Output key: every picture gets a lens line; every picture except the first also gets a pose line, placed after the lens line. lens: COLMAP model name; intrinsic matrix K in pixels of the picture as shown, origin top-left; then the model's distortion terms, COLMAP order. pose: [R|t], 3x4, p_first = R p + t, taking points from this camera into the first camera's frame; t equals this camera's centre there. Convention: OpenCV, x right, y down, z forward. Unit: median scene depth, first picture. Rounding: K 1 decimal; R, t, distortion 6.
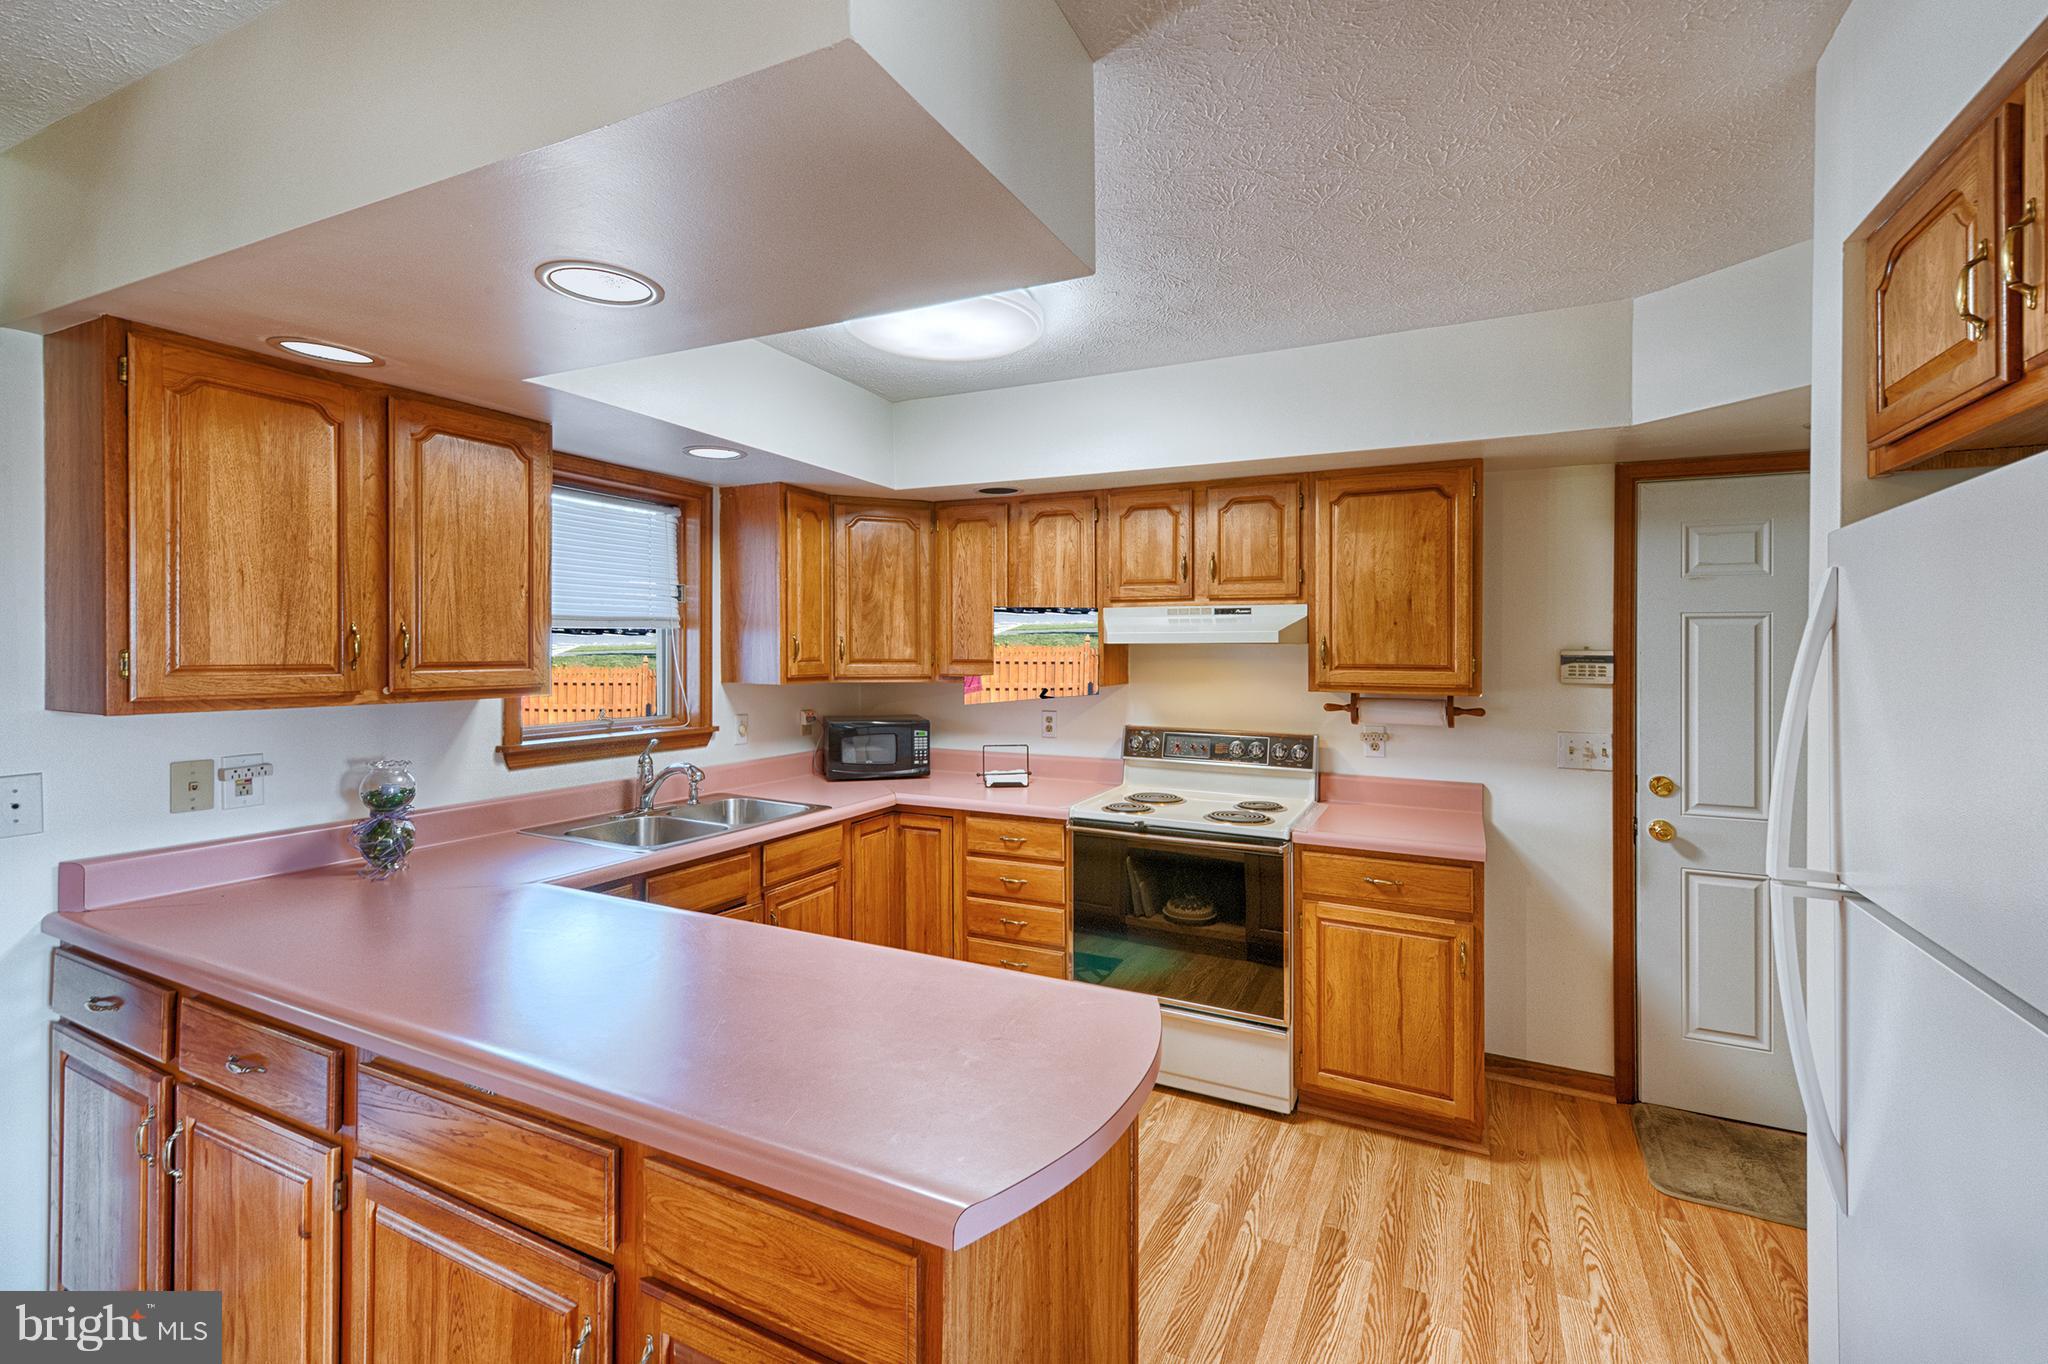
lens RADIAL K [[927.4, 0, 996.9], [0, 927.4, 645.4], [0, 0, 1]] dist [0.020458, -0.000600]
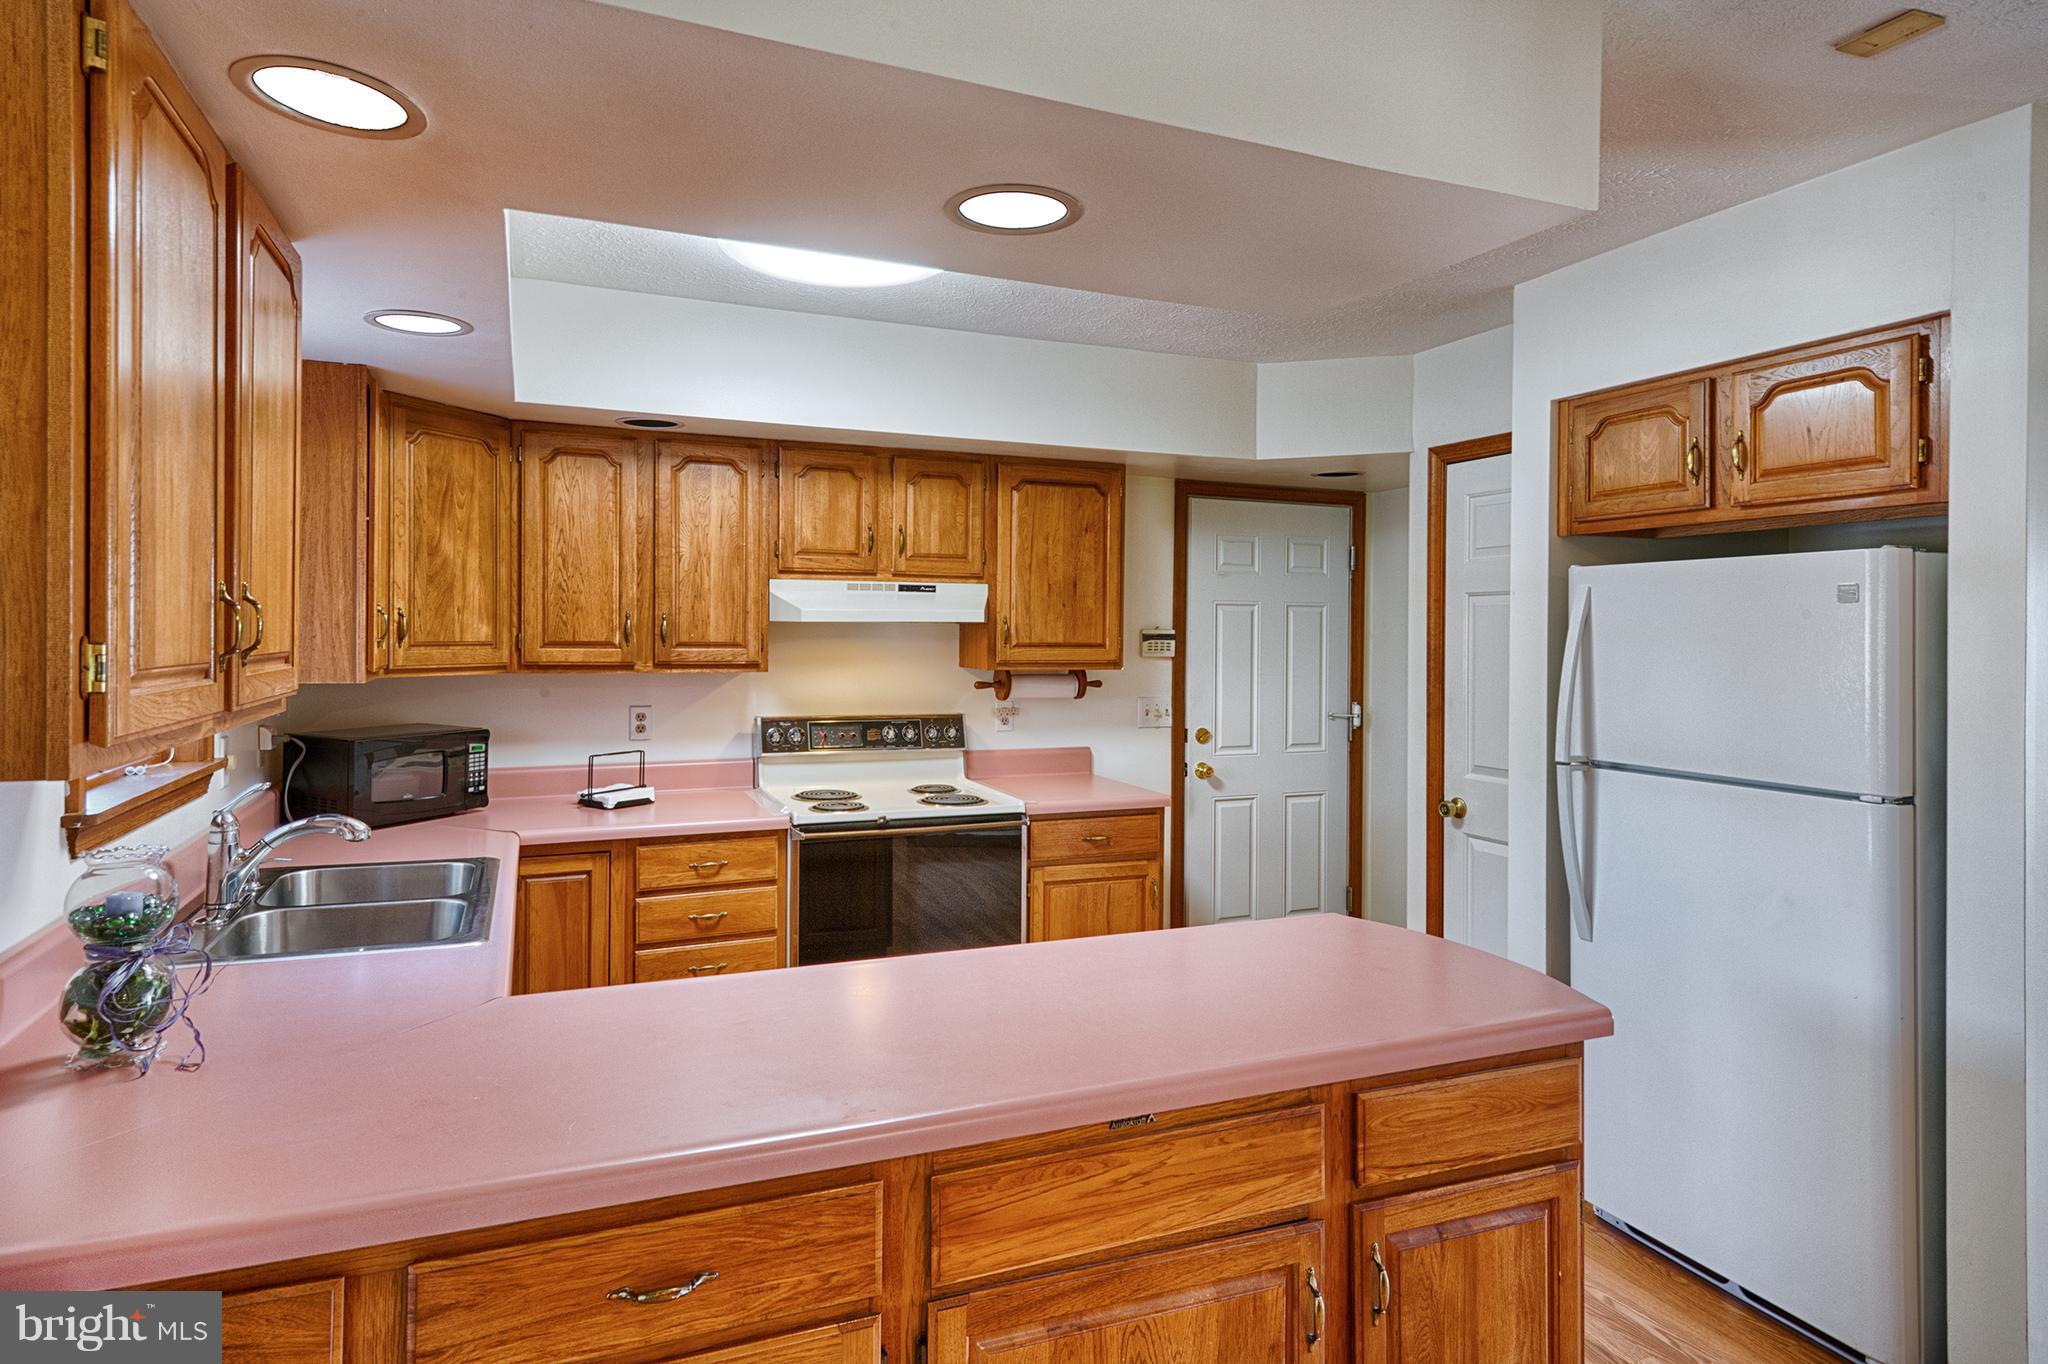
lens RADIAL K [[1159.5, 0, 1022.9], [0, 1159.5, 629.7], [0, 0, 1]] dist [0.030040, -0.000785]
pose [[0.644677, 0.000039, 0.764455, -0.594303], [-0.006289, 0.999966, 0.005253, -0.001413], [-0.764429, -0.008194, 0.644655, 0.148073]]
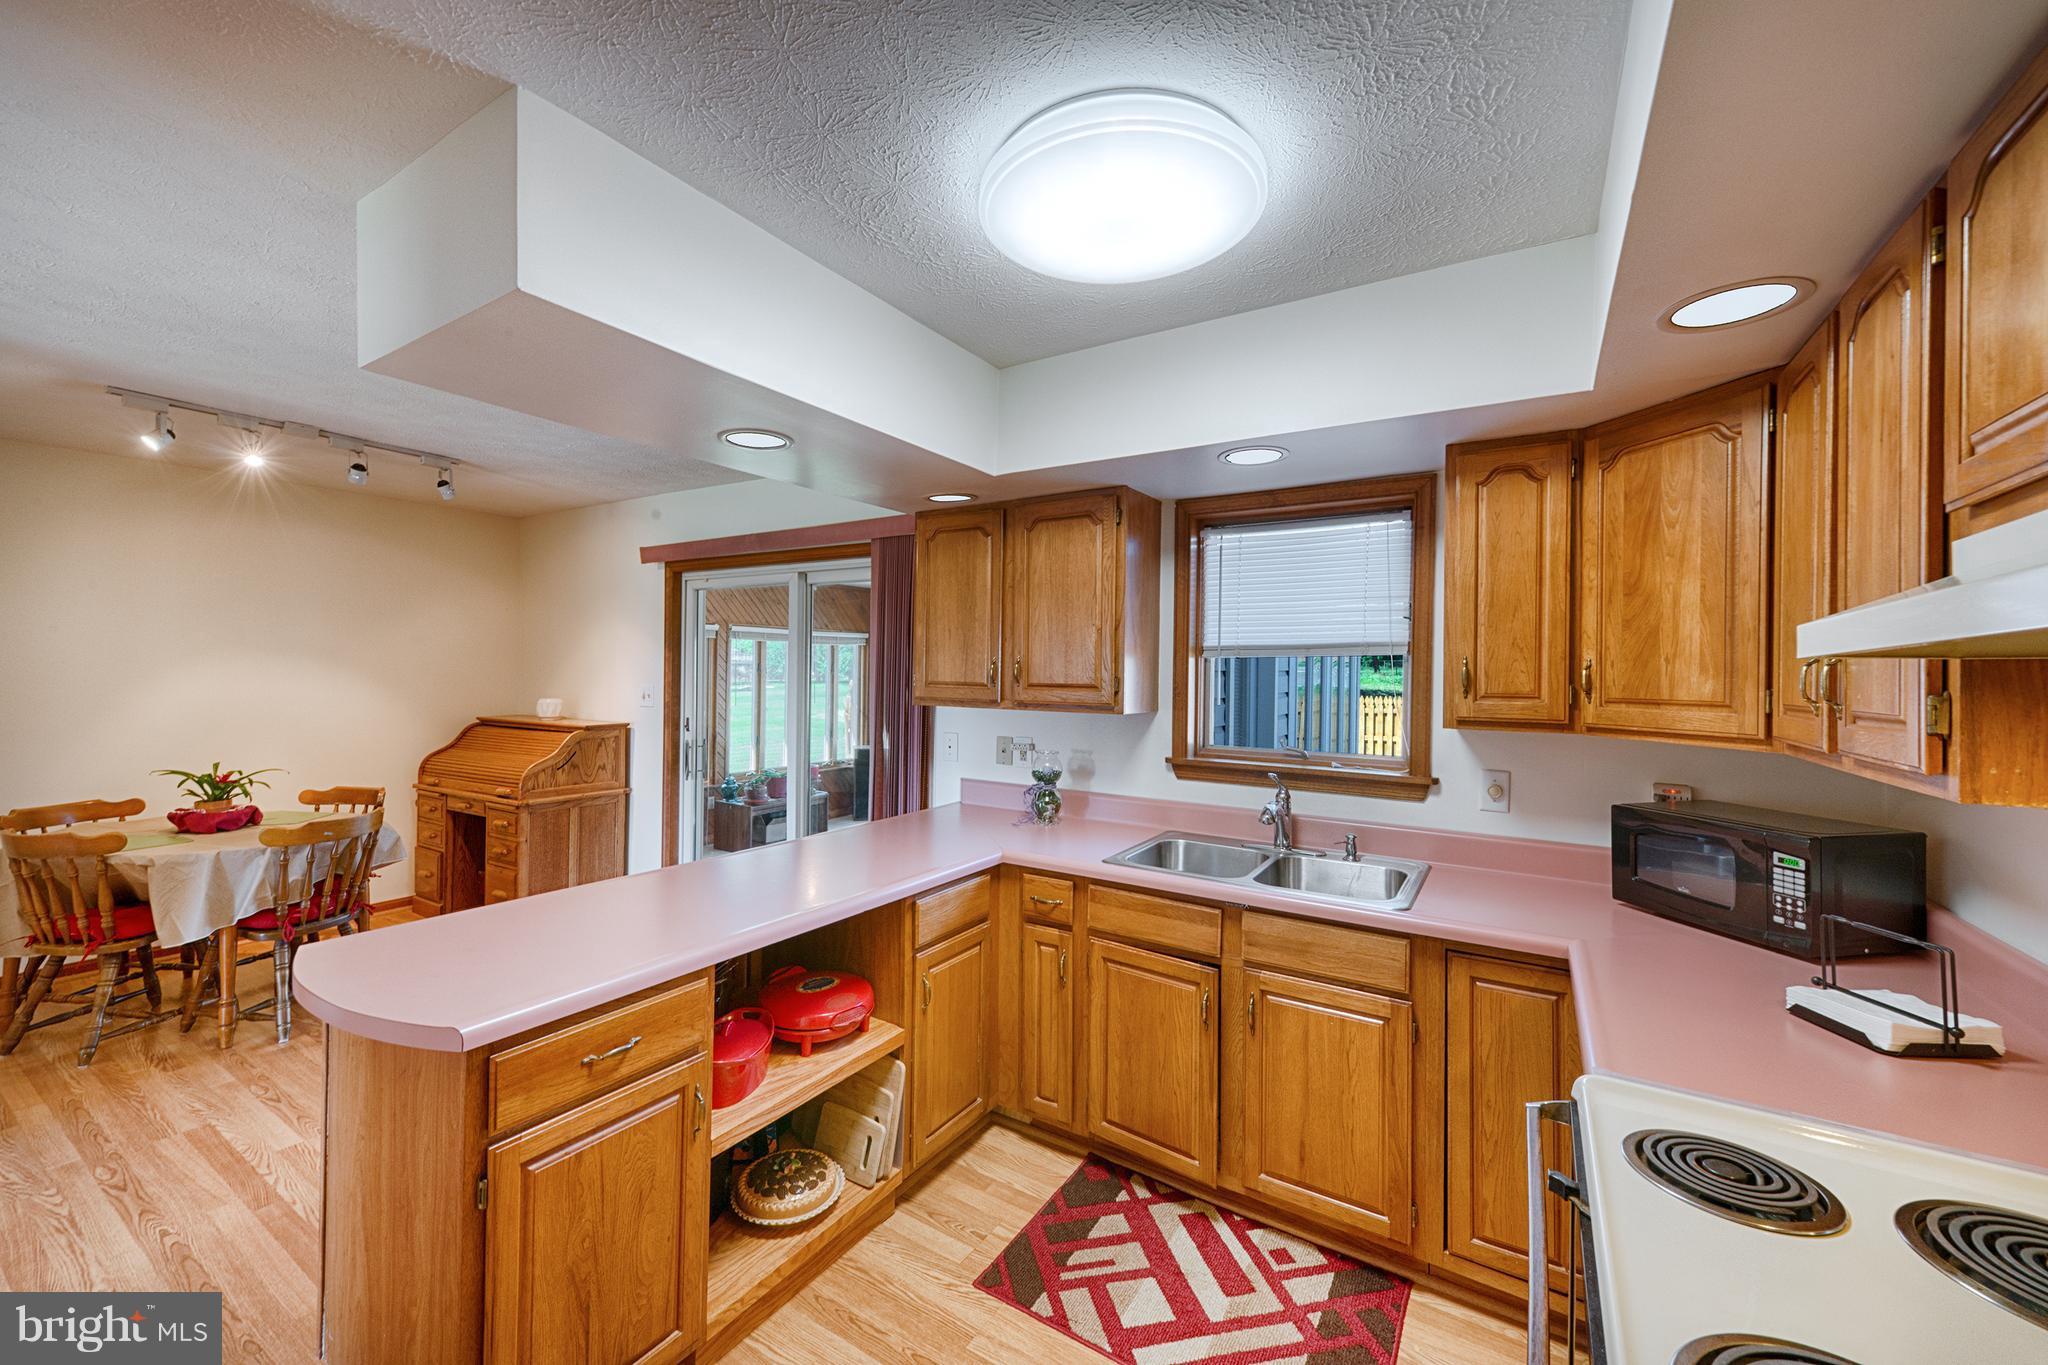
lens RADIAL K [[795.9, 0, 1018.9], [0, 795.9, 676.4], [0, 0, 1]] dist [0.000852, -0.000019]
pose [[-0.094237, -0.001909, -0.995548, 0.436158], [-0.010421, 0.999945, -0.000931, 0.006659], [0.995495, 0.010287, -0.094252, 0.785436]]
